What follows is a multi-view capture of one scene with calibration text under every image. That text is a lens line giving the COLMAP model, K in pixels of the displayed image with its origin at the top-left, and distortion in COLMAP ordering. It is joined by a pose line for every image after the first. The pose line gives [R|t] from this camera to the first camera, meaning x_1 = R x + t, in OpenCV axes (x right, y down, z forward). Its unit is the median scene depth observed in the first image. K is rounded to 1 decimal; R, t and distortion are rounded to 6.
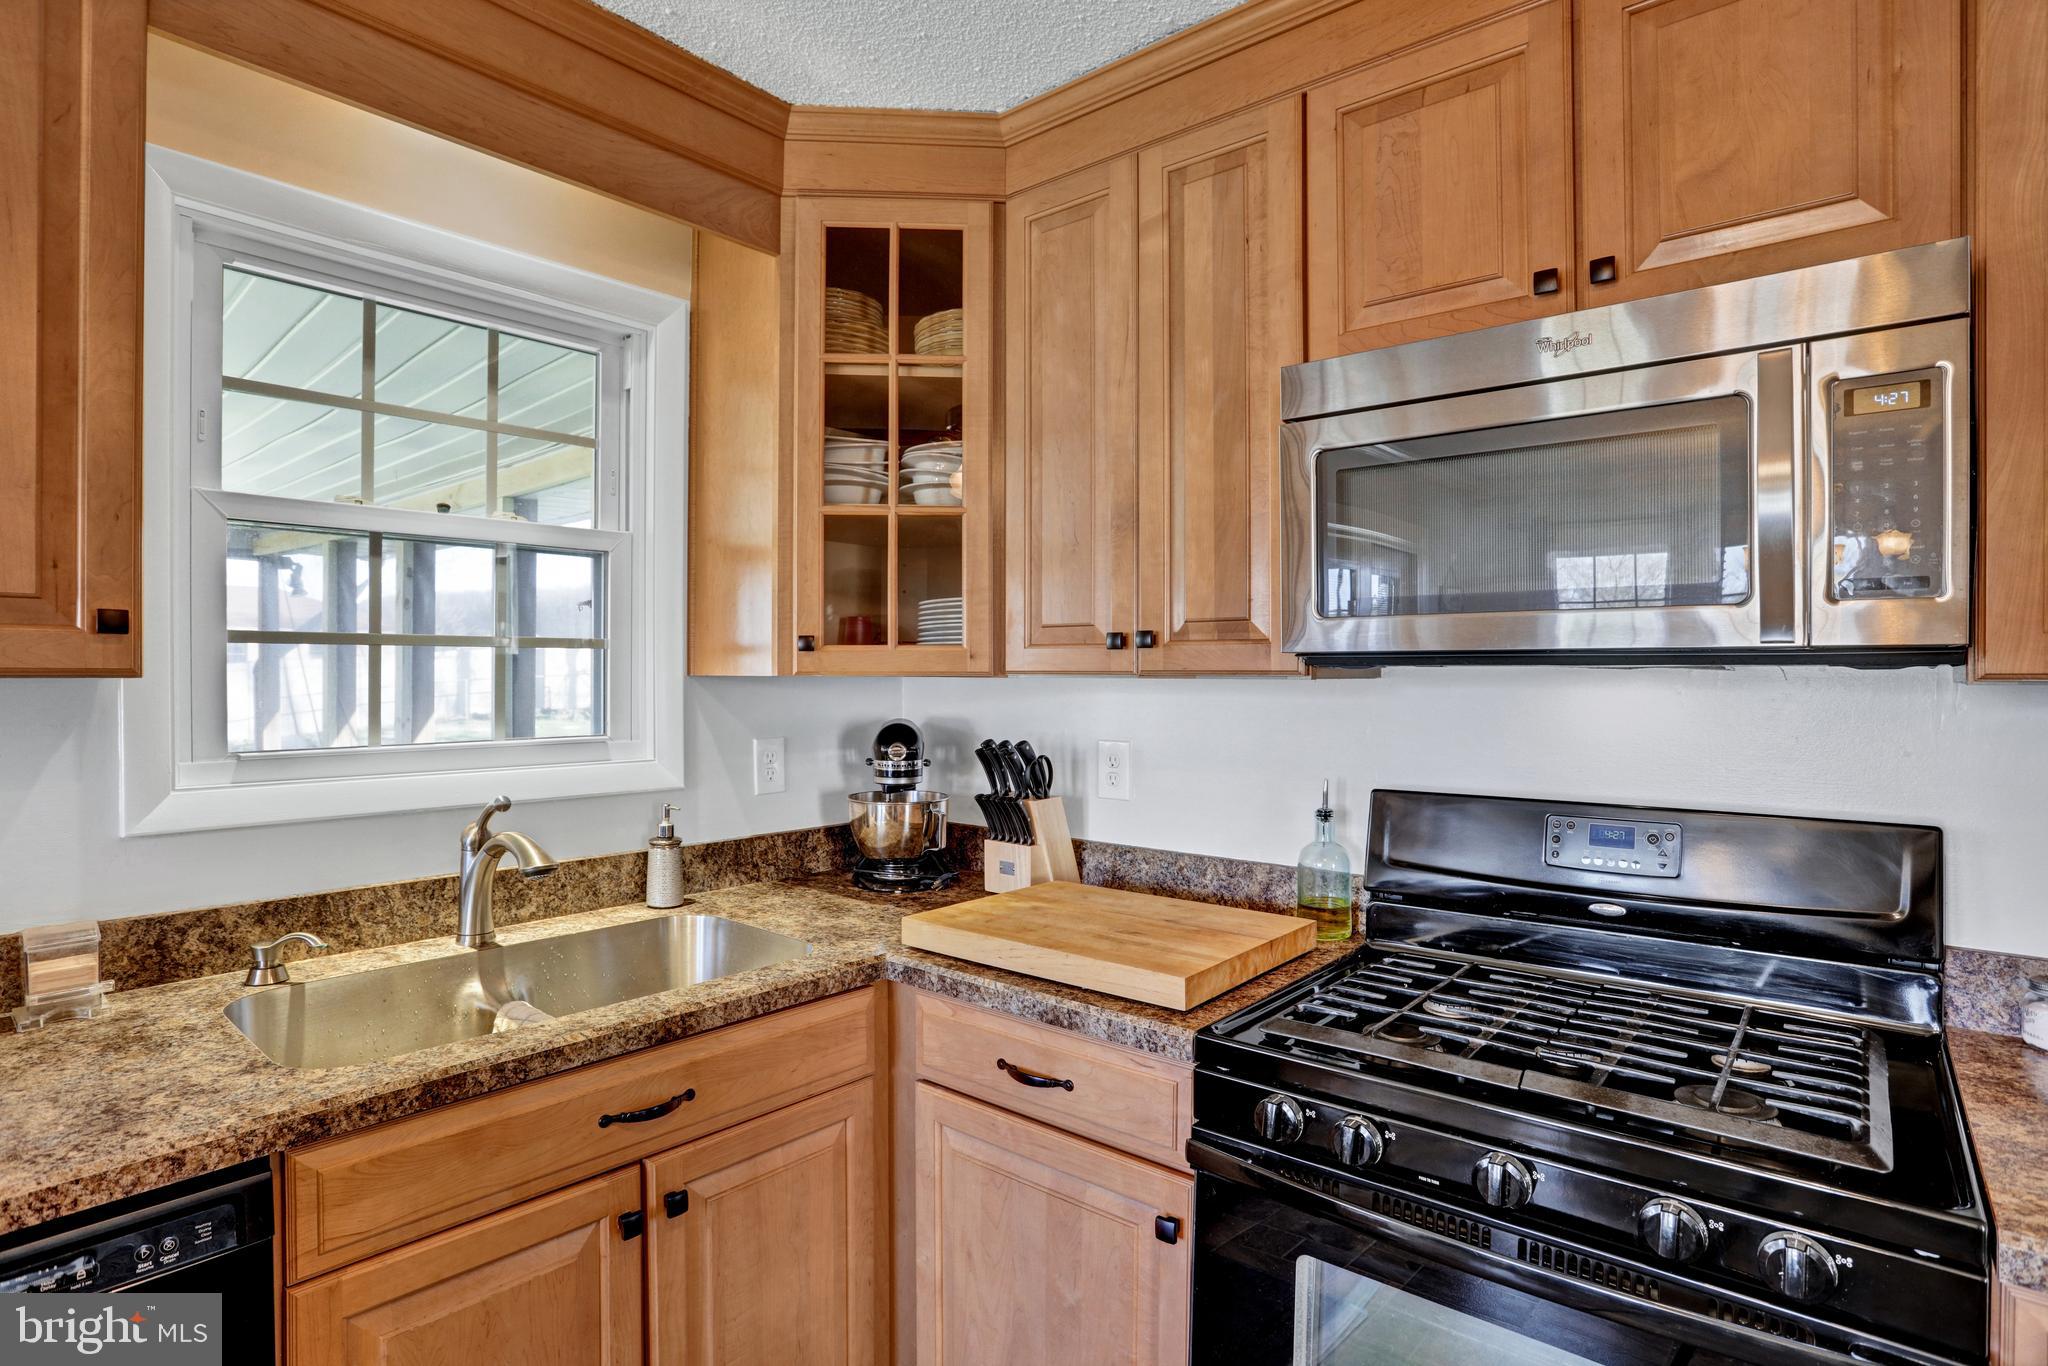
lens RADIAL K [[1007.3, 0, 1072.0], [0, 1007.3, 680.8], [0, 0, 1]] dist [-0.062785, 0.031016]
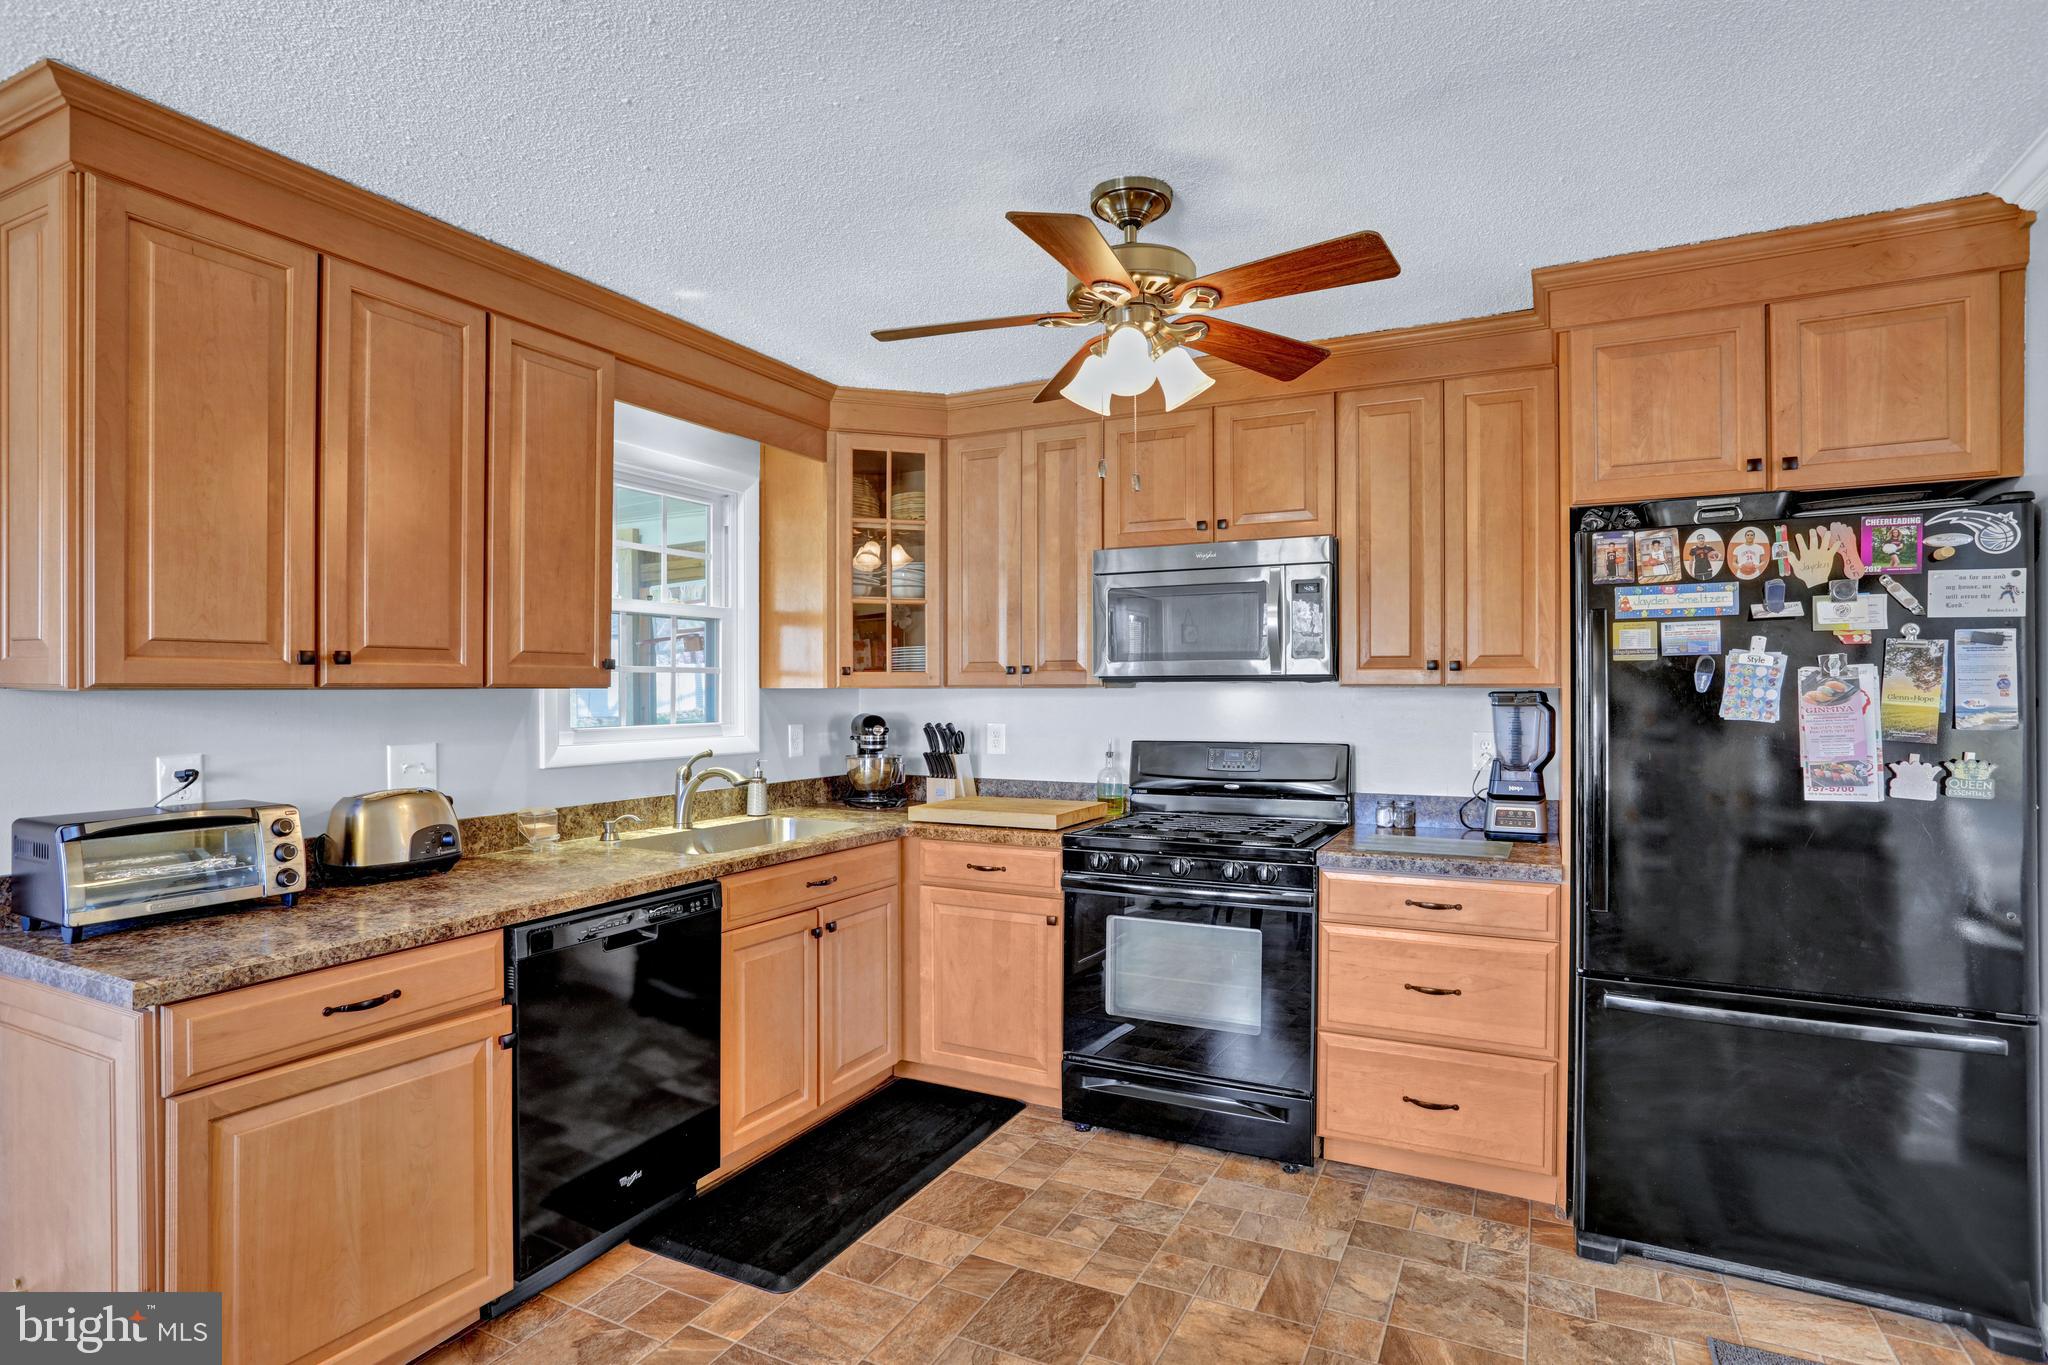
lens RADIAL K [[1007.3, 0, 1068.4], [0, 1007.3, 687.8], [0, 0, 1]] dist [-0.062785, 0.031016]
pose [[0.972931, -0.002606, 0.231079, -0.330230], [0.004265, 0.999969, -0.006679, 0.010699], [-0.231054, 0.007484, 0.972912, -1.063434]]
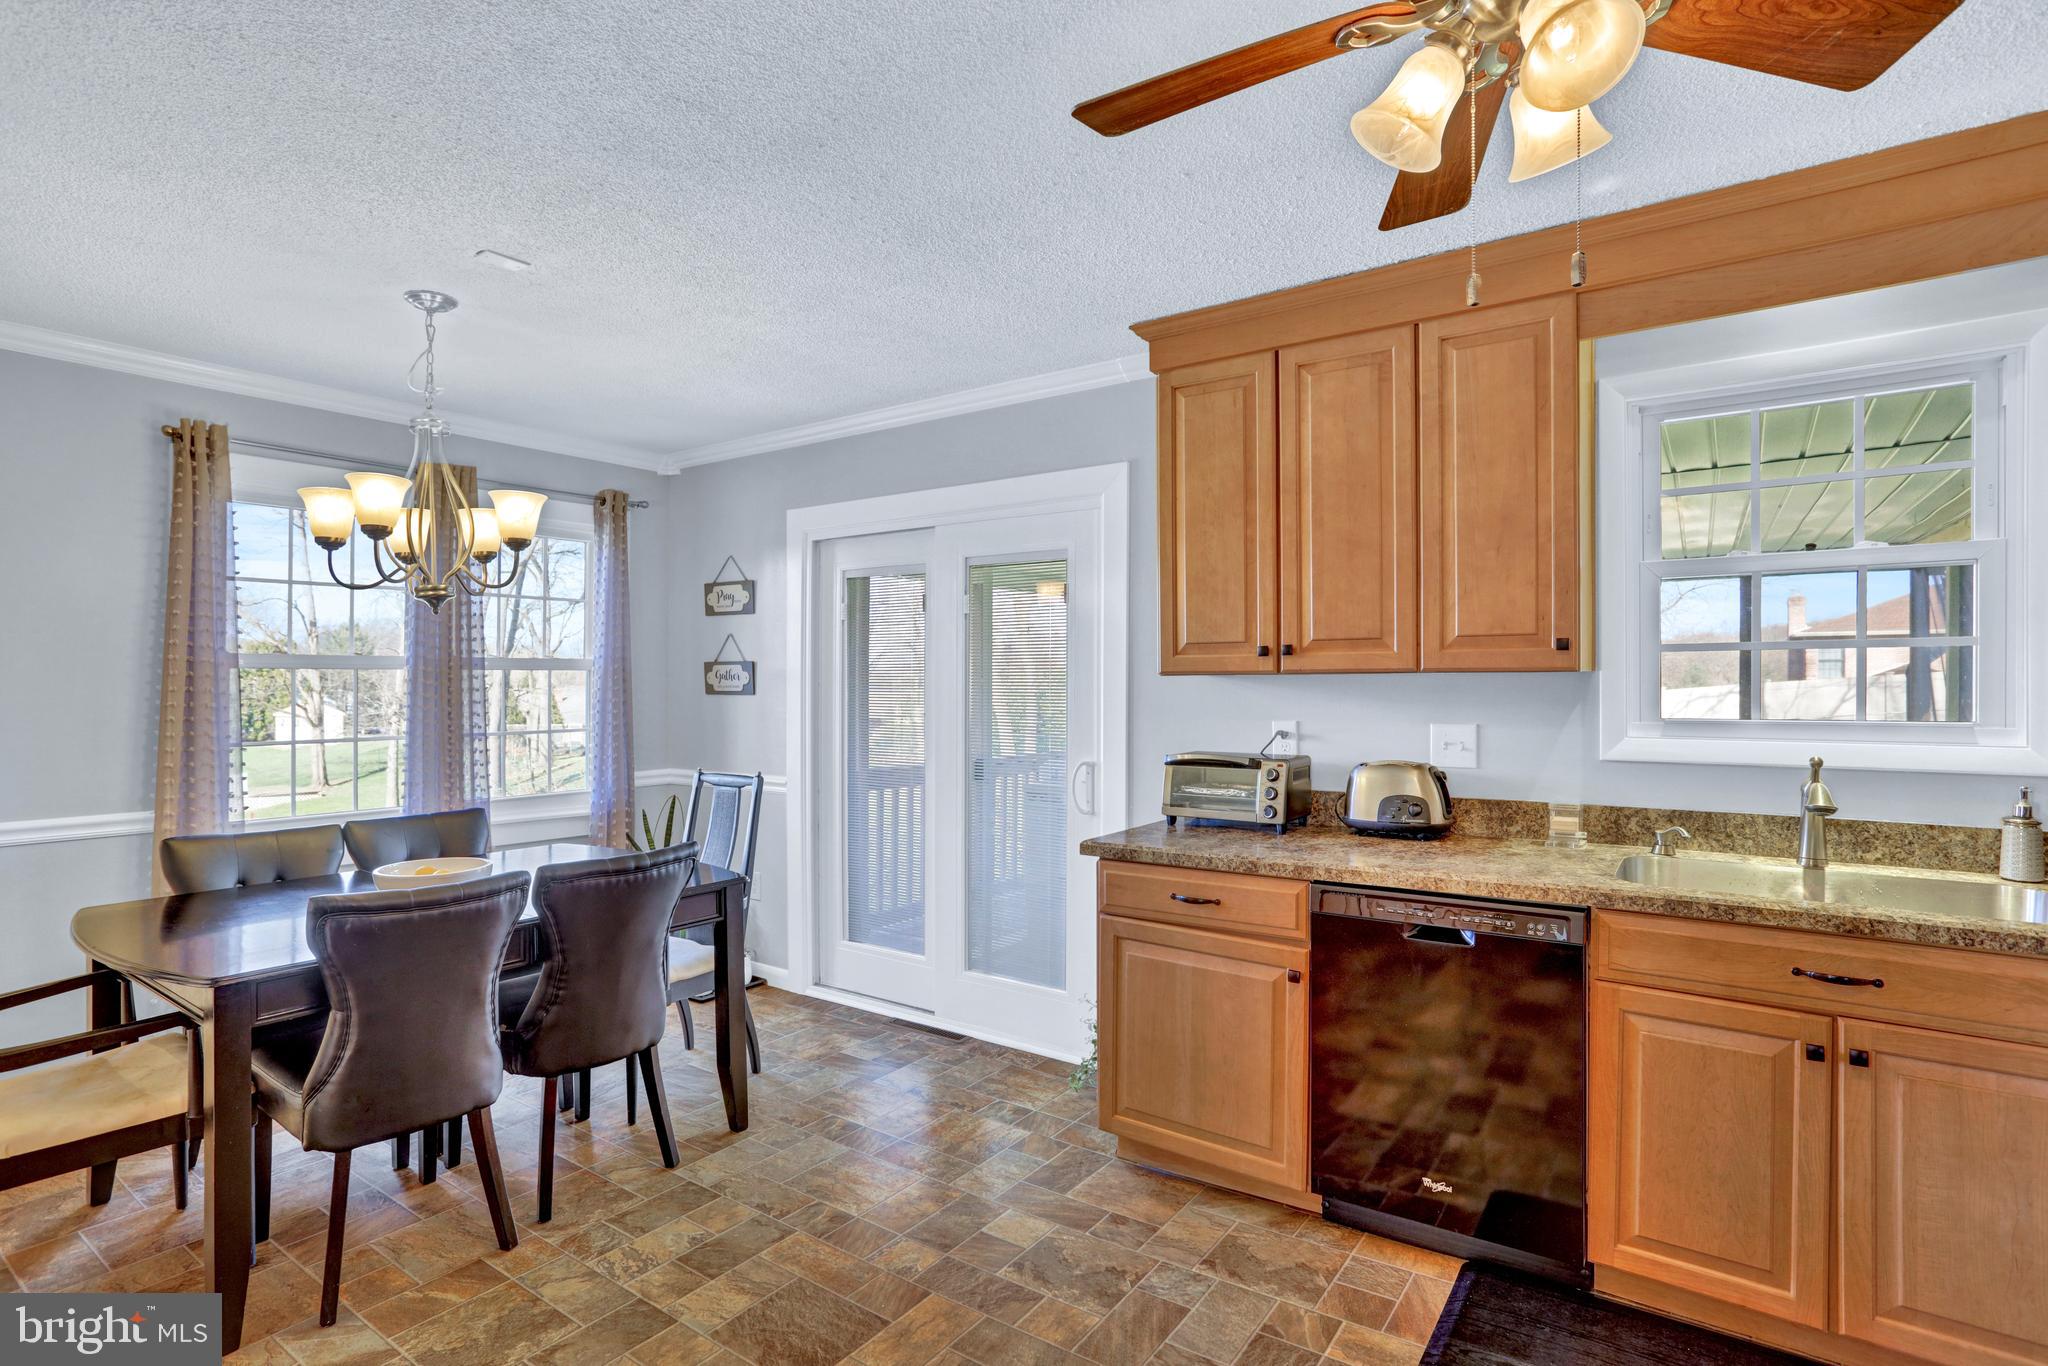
lens RADIAL K [[1007.3, 0, 1004.7], [0, 1007.3, 684.1], [0, 0, 1]] dist [-0.062785, 0.031016]
pose [[0.062444, 0.000009, -0.998048, 0.700583], [-0.001186, 0.999999, -0.000065, 0.016872], [0.998048, 0.001188, 0.062444, -0.204342]]
